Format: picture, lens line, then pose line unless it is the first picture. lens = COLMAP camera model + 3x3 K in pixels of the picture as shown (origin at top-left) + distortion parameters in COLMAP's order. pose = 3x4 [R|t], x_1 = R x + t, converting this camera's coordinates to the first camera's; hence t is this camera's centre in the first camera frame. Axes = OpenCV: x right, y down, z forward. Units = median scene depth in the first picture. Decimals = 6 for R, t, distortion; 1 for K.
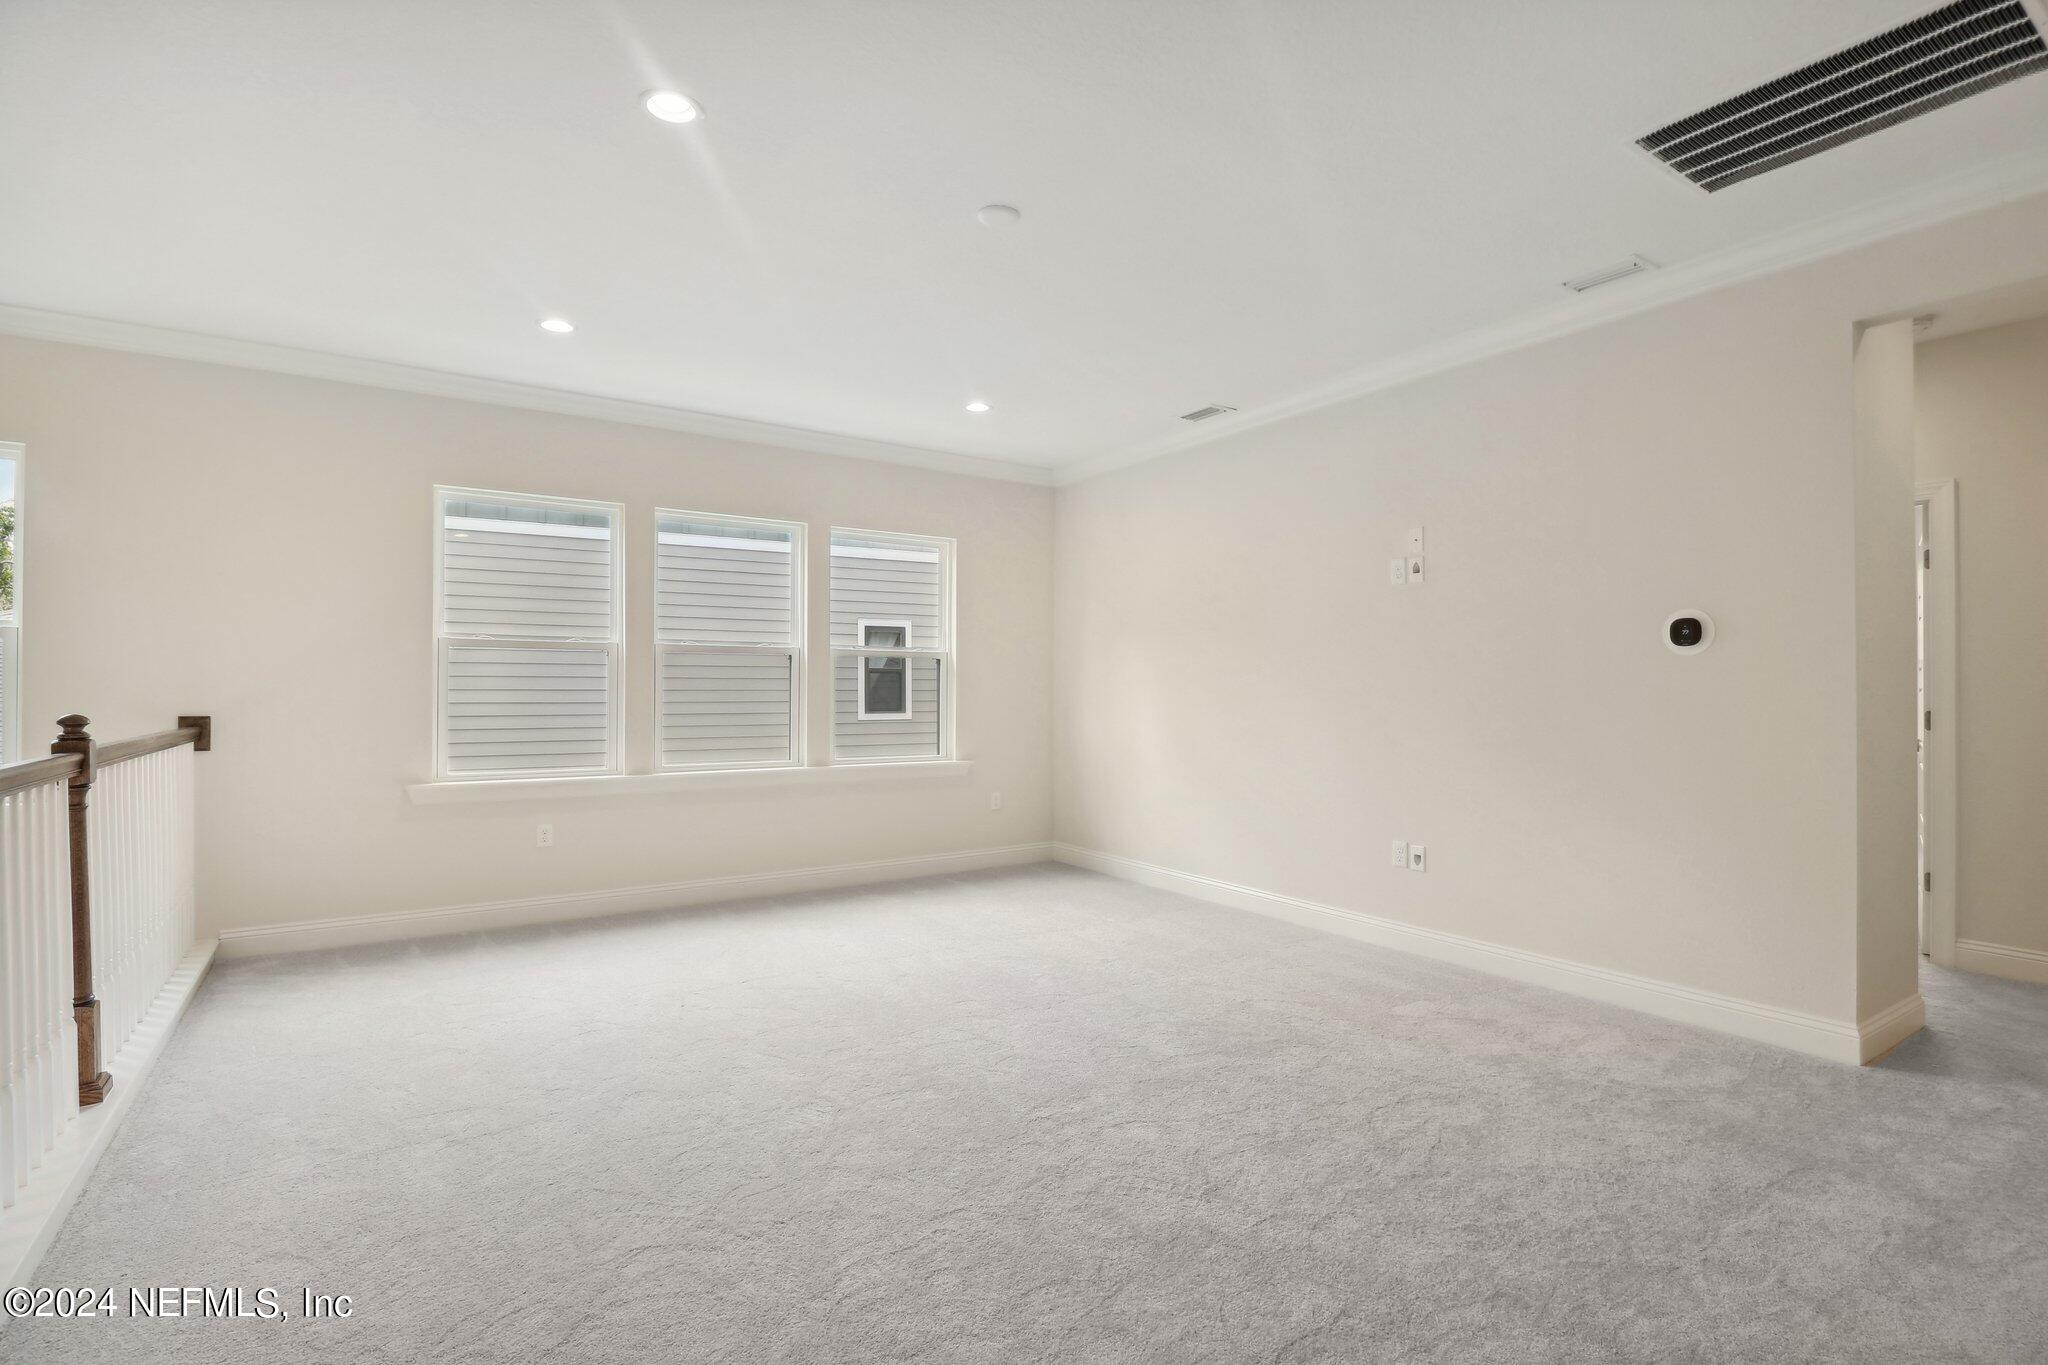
lens RADIAL K [[960.6, 0, 1017.2], [0, 960.6, 682.0], [0, 0, 1]] dist [-0.001727, -0.000631]
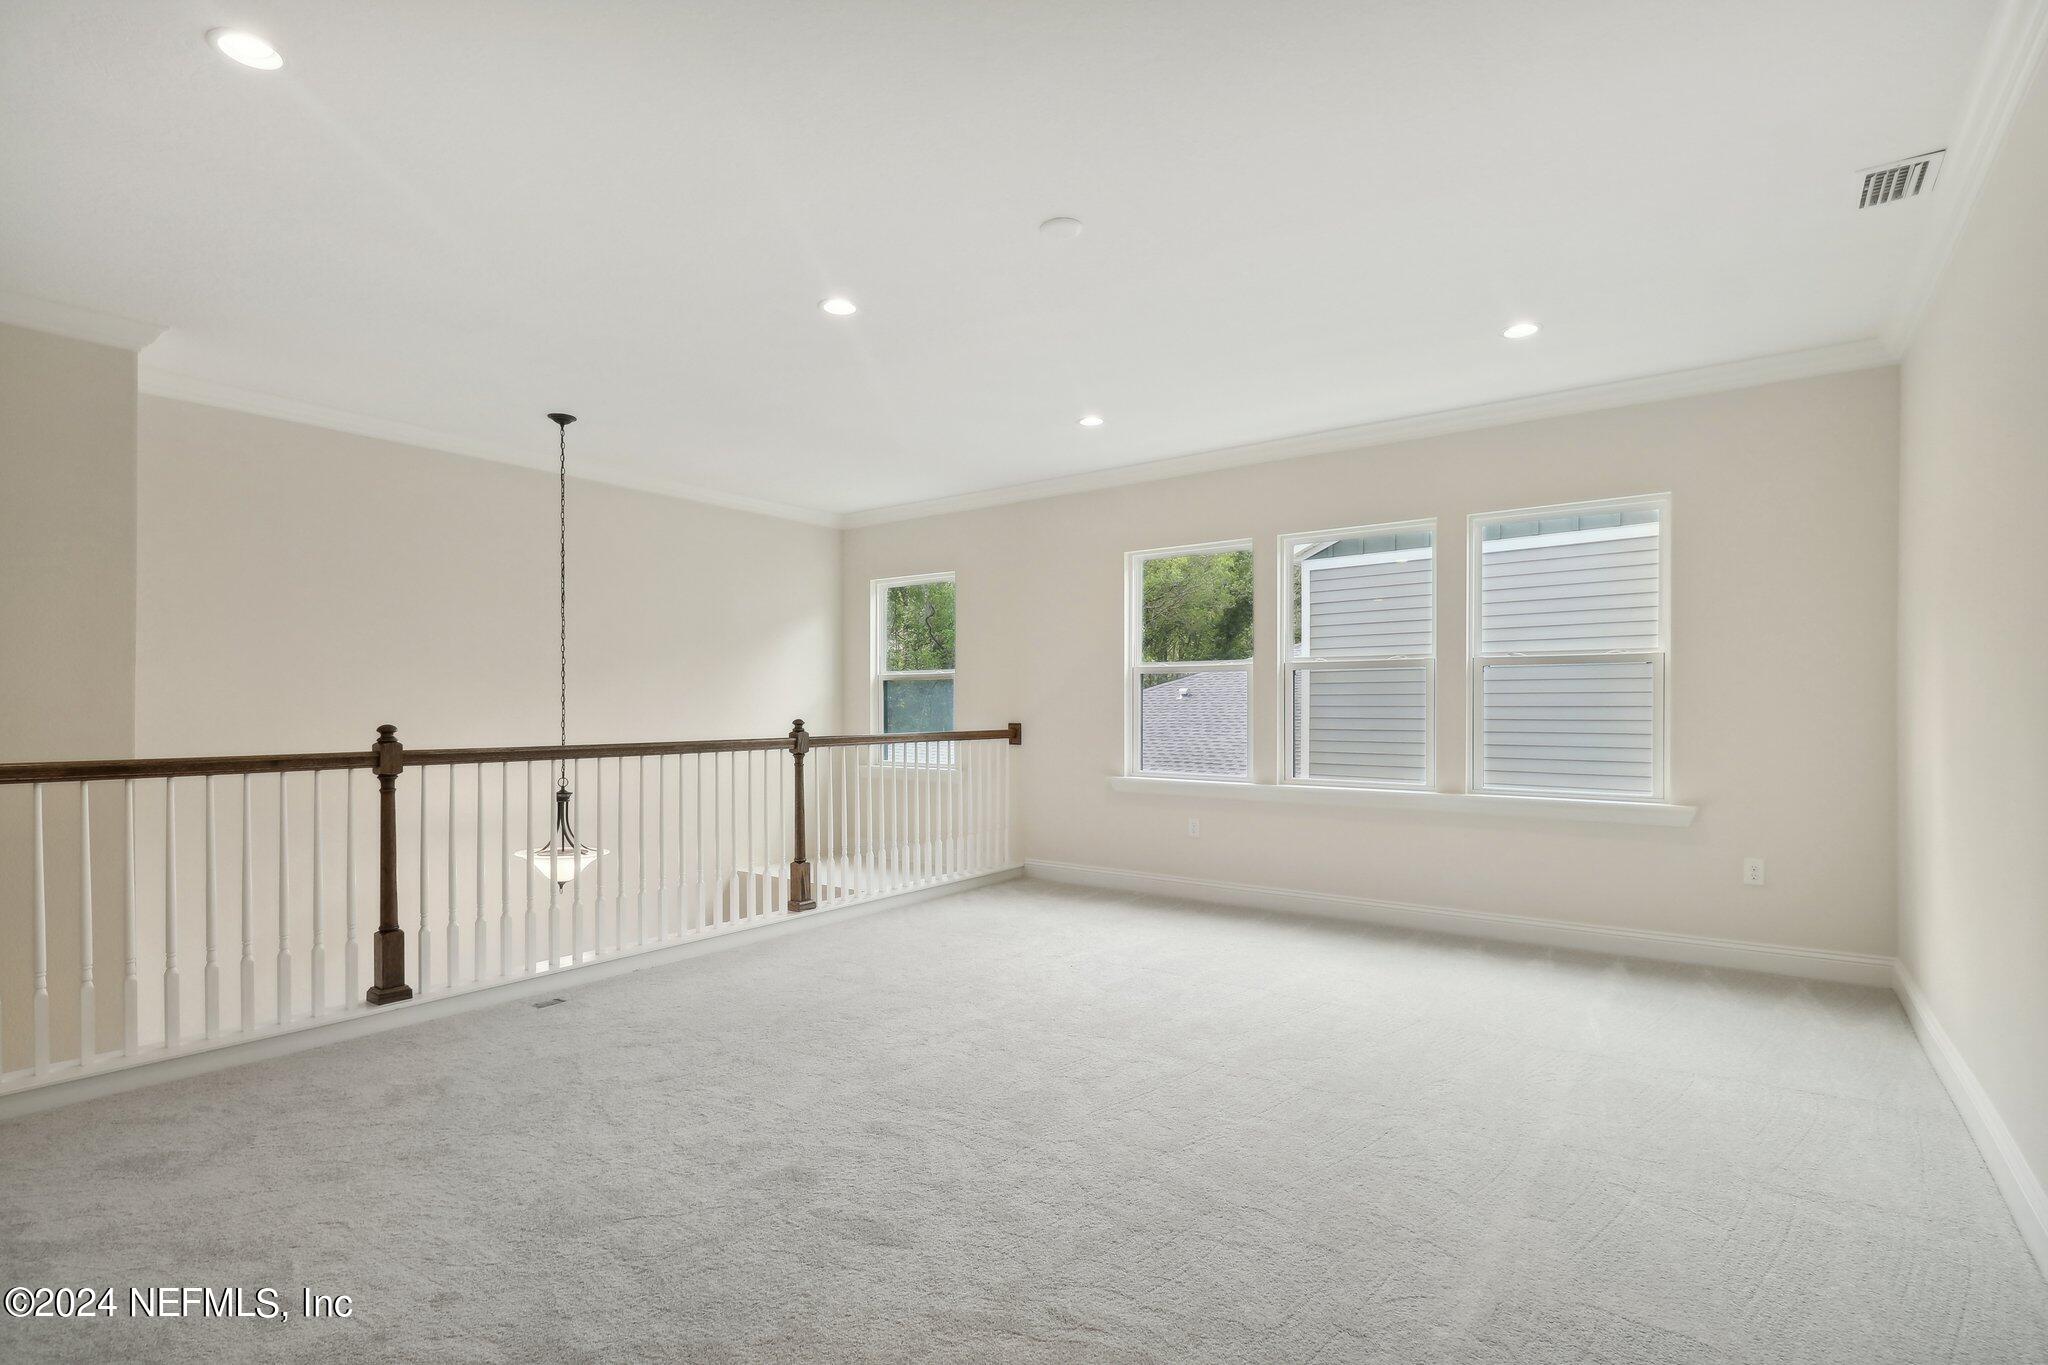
lens RADIAL K [[972.9, 0, 1021.7], [0, 972.9, 712.8], [0, 0, 1]] dist [-0.000975, -0.000103]
pose [[0.329680, 0.004859, -0.944080, 0.398233], [0.009705, 0.999916, 0.008535, 0.002657], [0.944043, -0.011976, 0.329605, 0.267775]]
